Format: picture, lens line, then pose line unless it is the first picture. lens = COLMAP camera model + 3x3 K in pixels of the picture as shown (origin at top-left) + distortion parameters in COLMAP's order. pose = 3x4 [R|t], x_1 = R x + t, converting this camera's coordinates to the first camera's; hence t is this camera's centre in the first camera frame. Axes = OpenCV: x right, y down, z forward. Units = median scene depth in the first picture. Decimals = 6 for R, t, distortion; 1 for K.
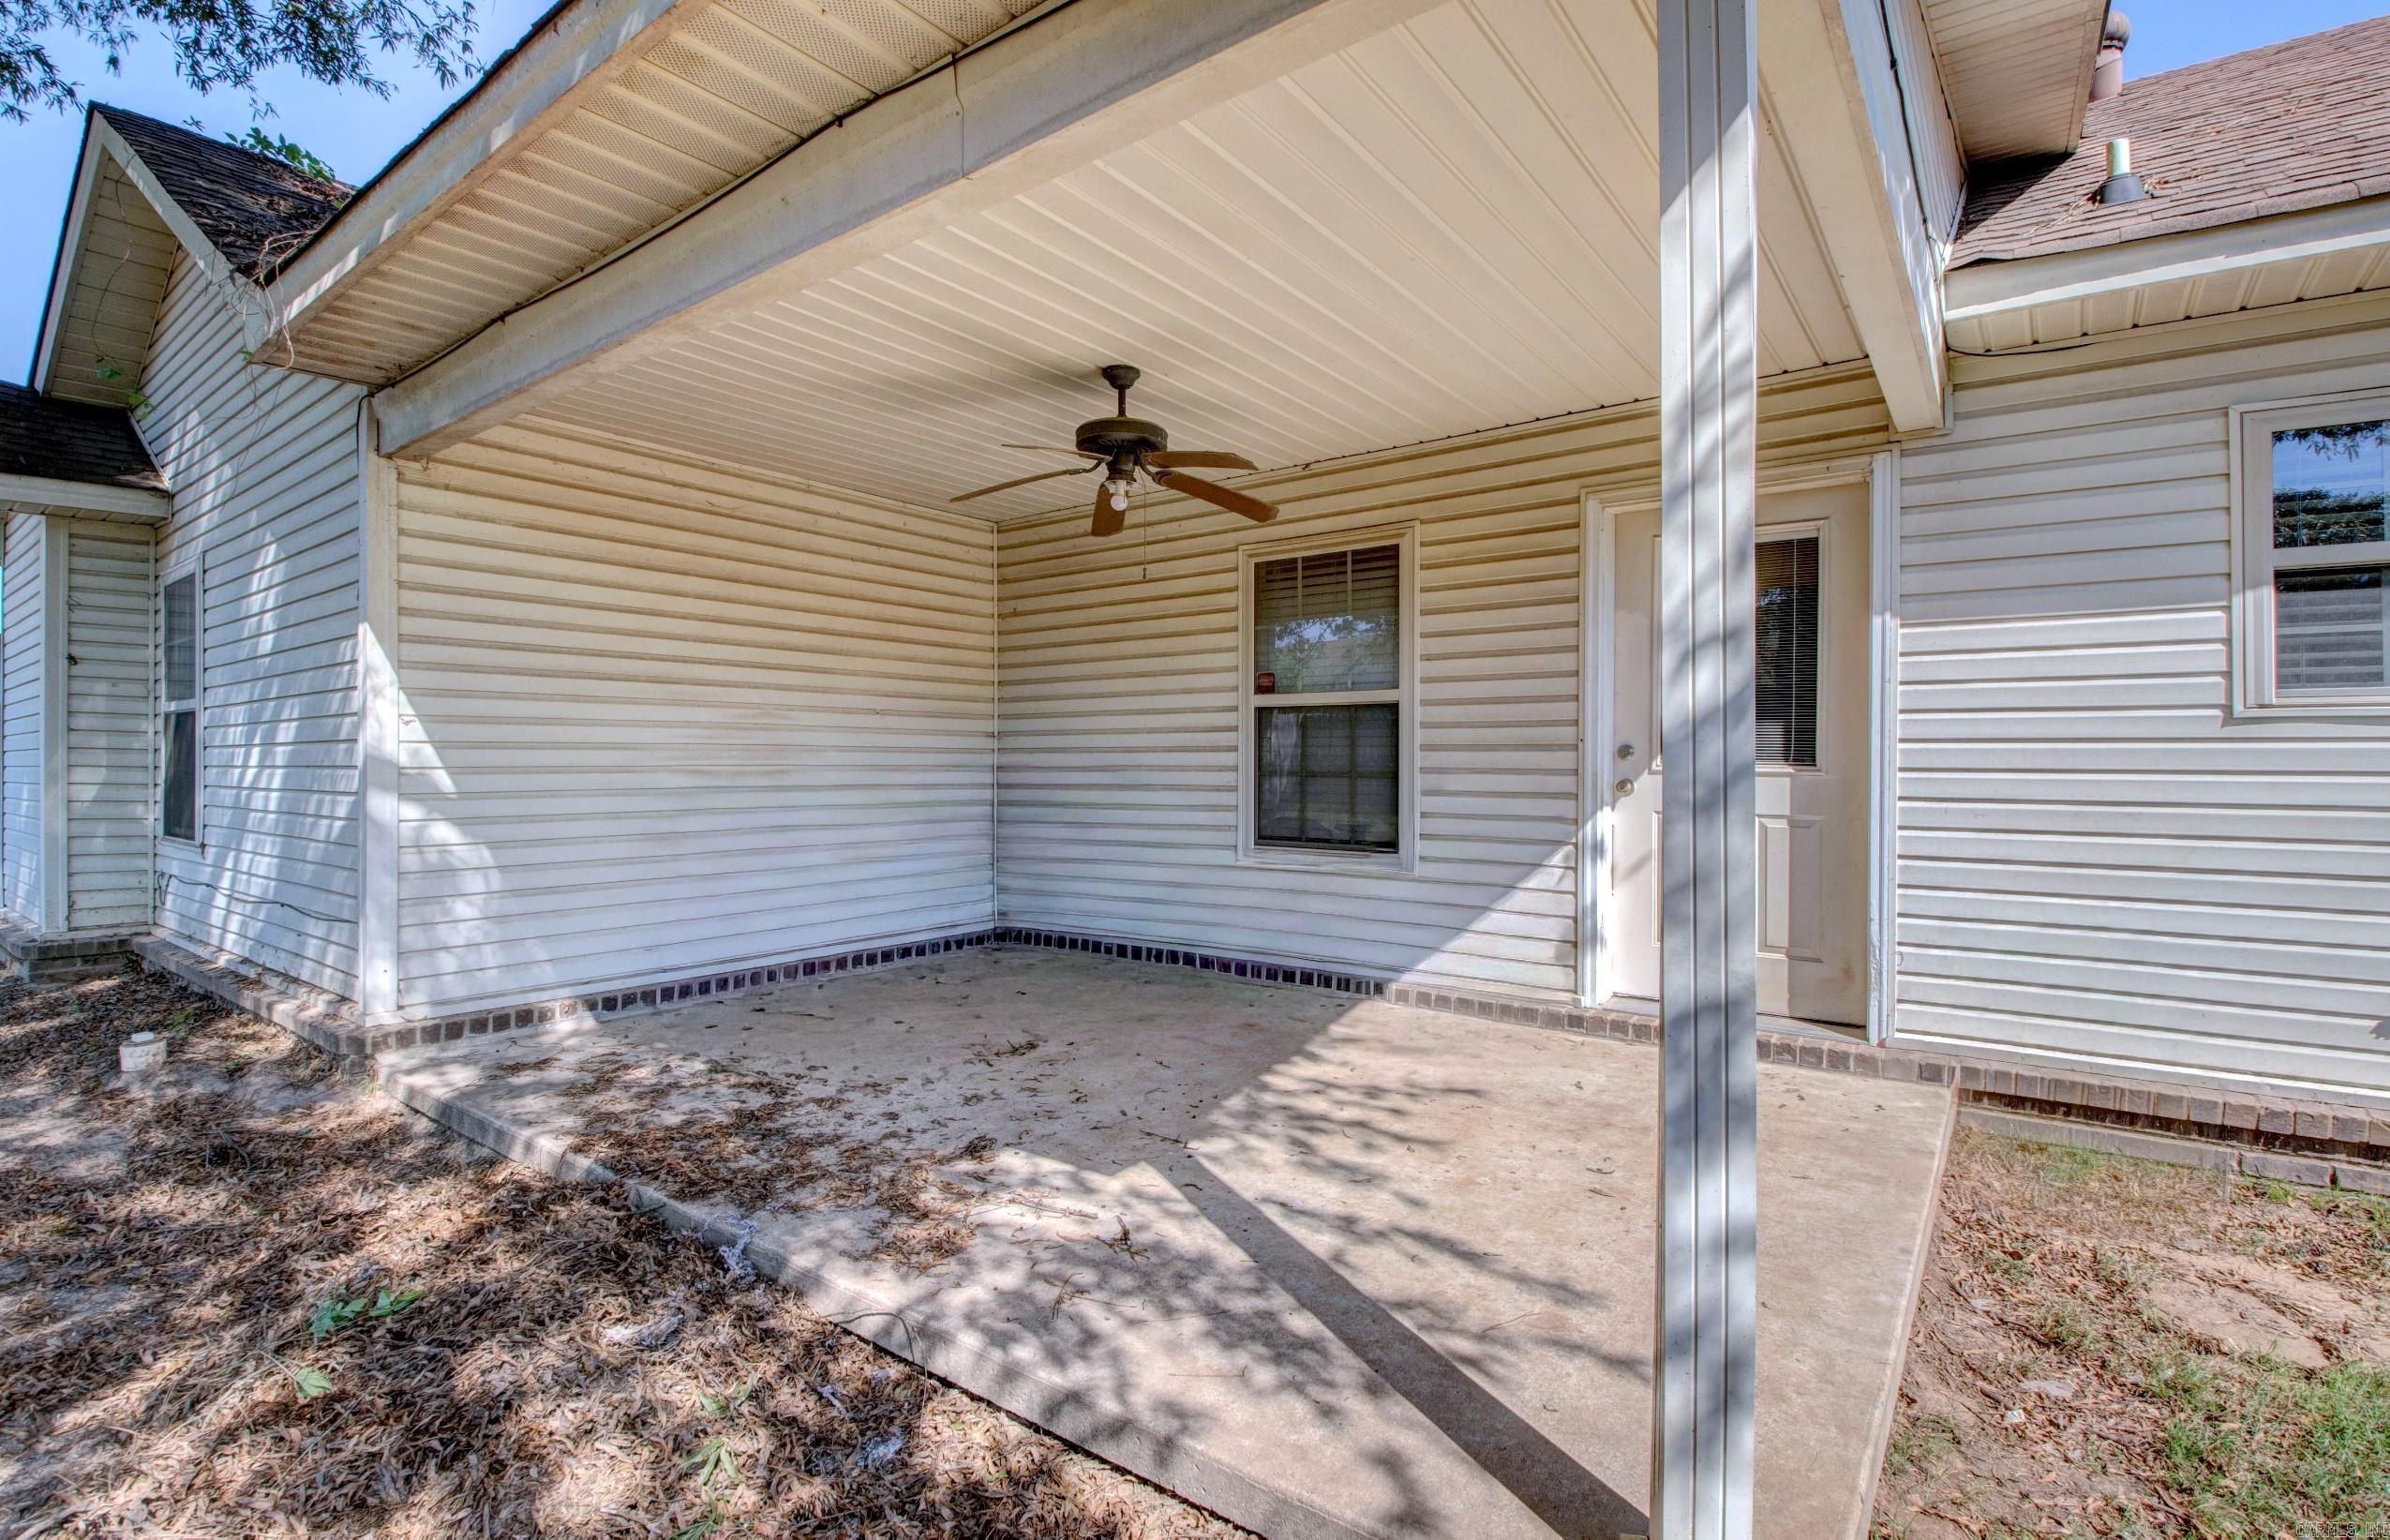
lens RADIAL K [[1116.3, 0, 1195.0], [0, 1116.3, 770.0], [0, 0, 1]] dist [-0.028923, -0.015943]
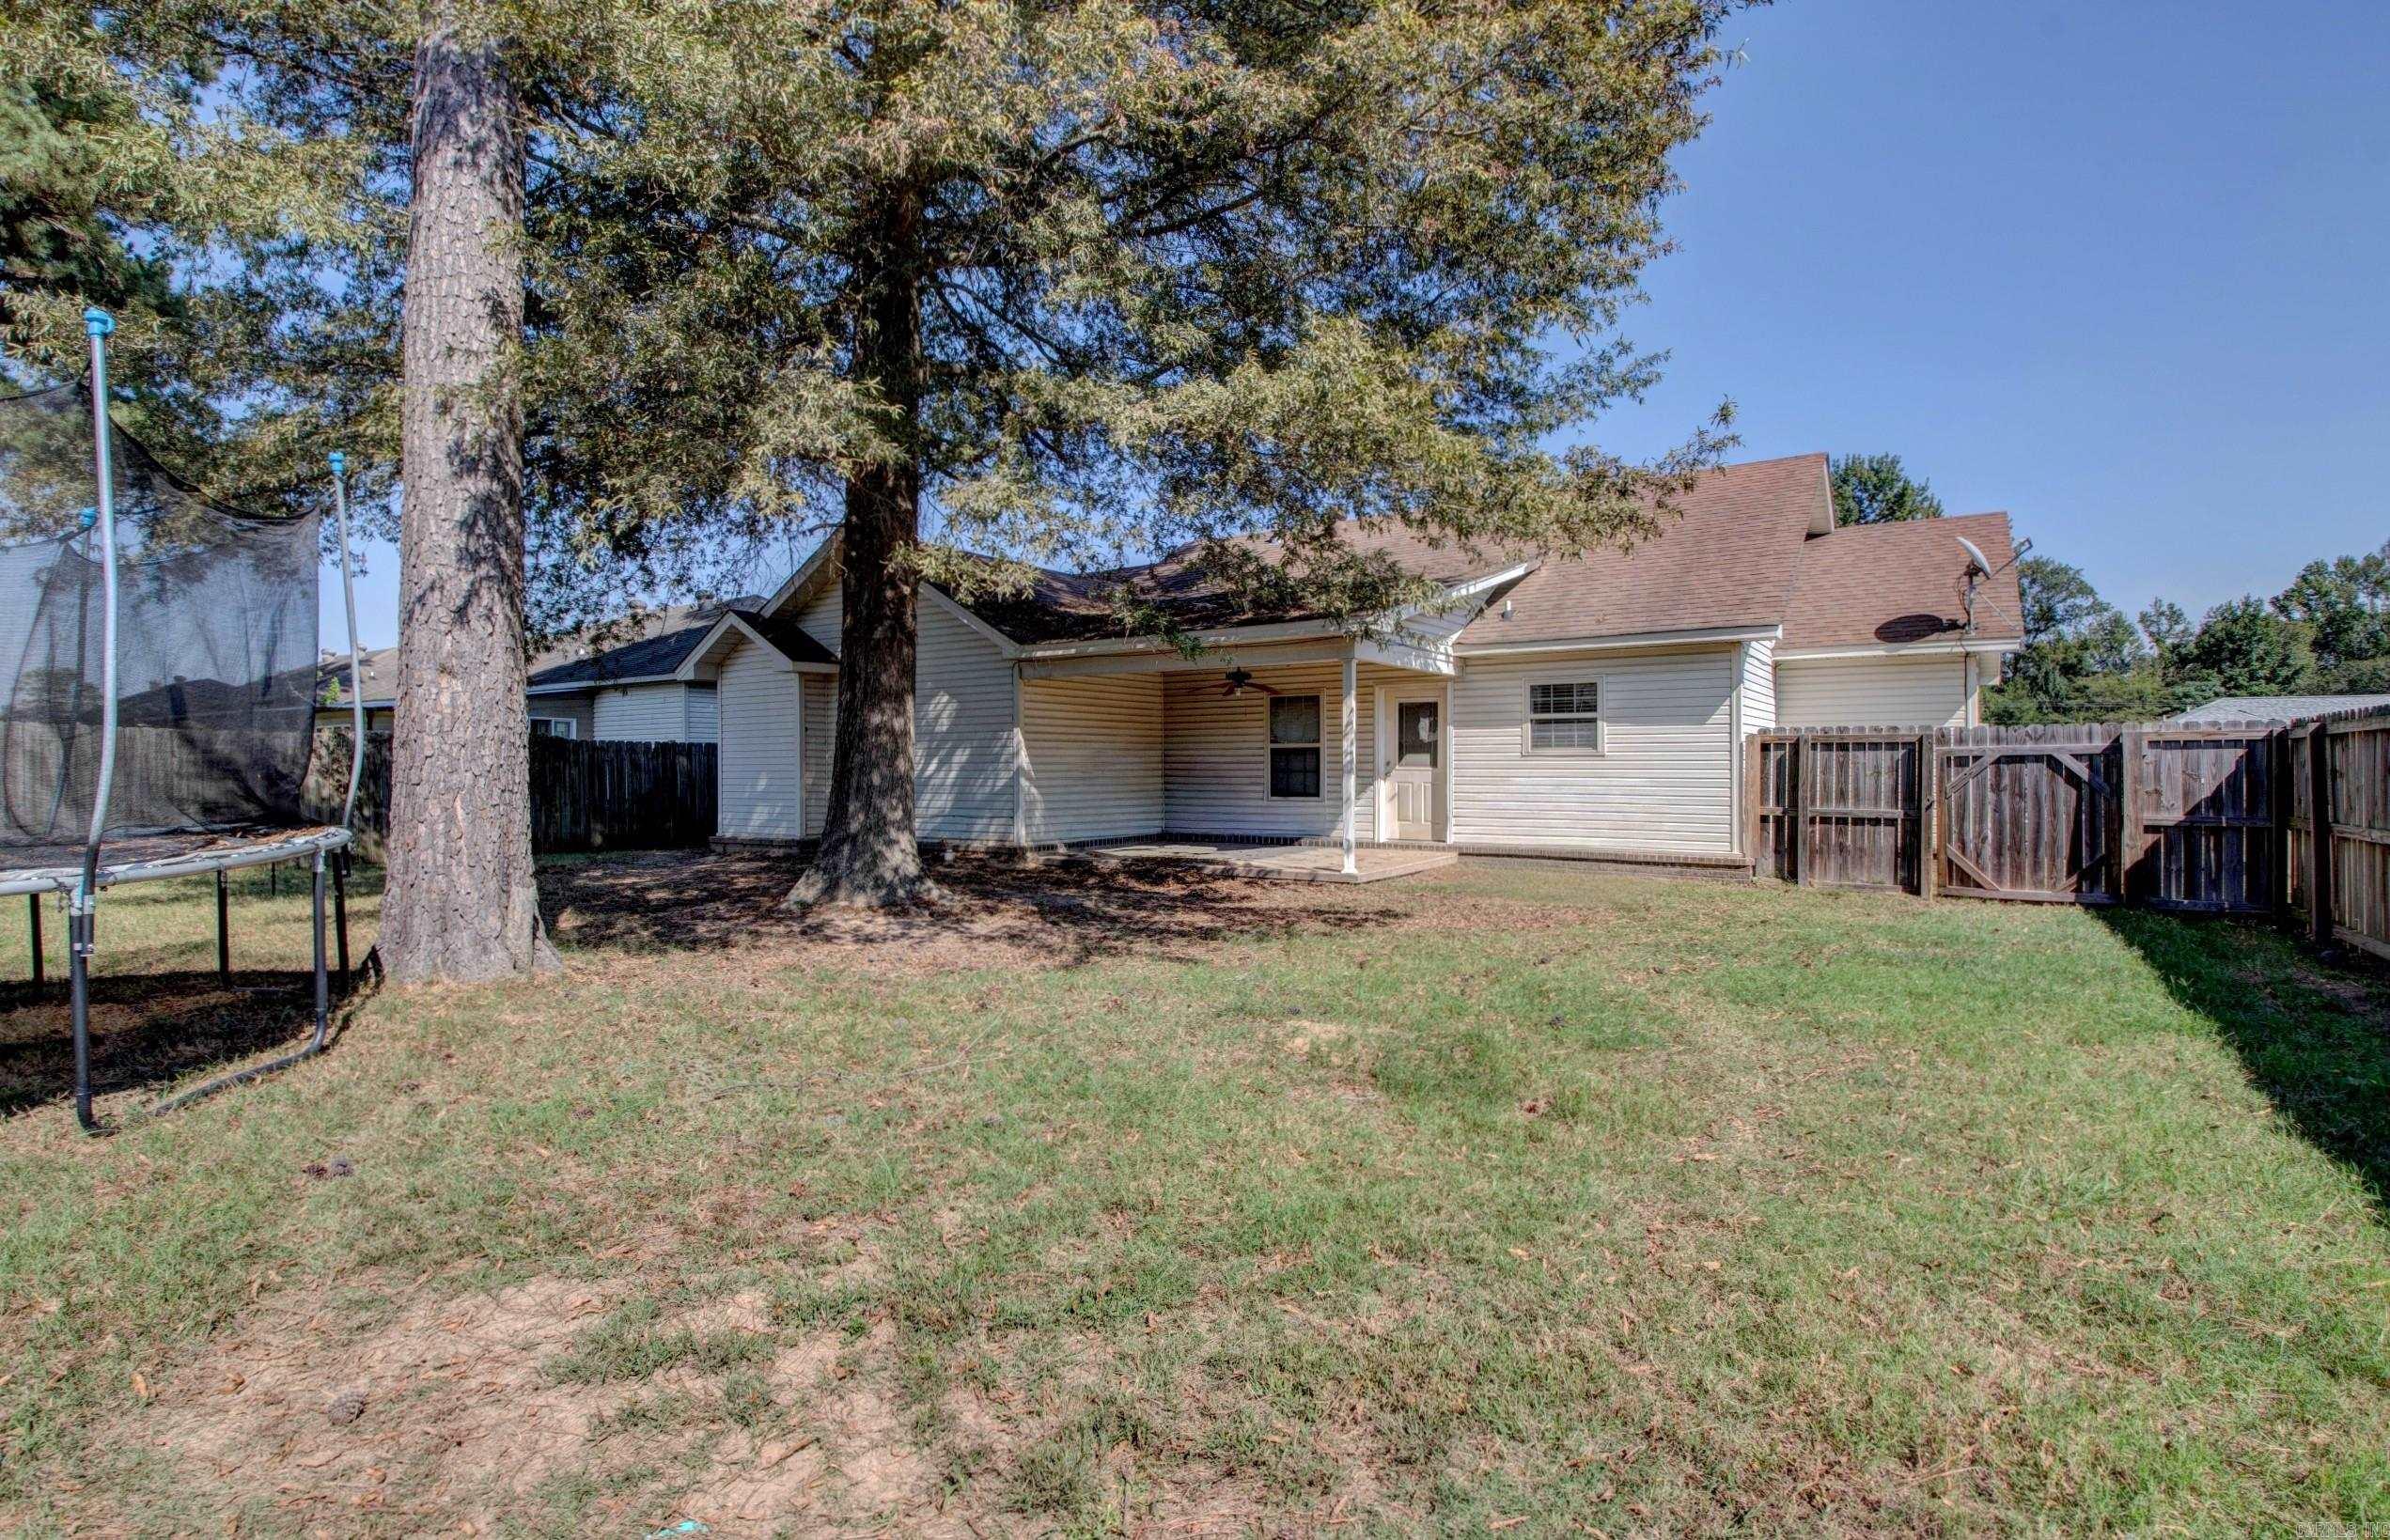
lens RADIAL K [[1116.1, 0, 1195.0], [0, 1116.1, 770.0], [0, 0, 1]] dist [-0.028923, -0.015943]
pose [[0.997566, -0.004078, 0.069609, -0.415496], [0.004394, 0.999981, -0.004396, 0.014157], [-0.069590, 0.004691, 0.997565, -2.277232]]
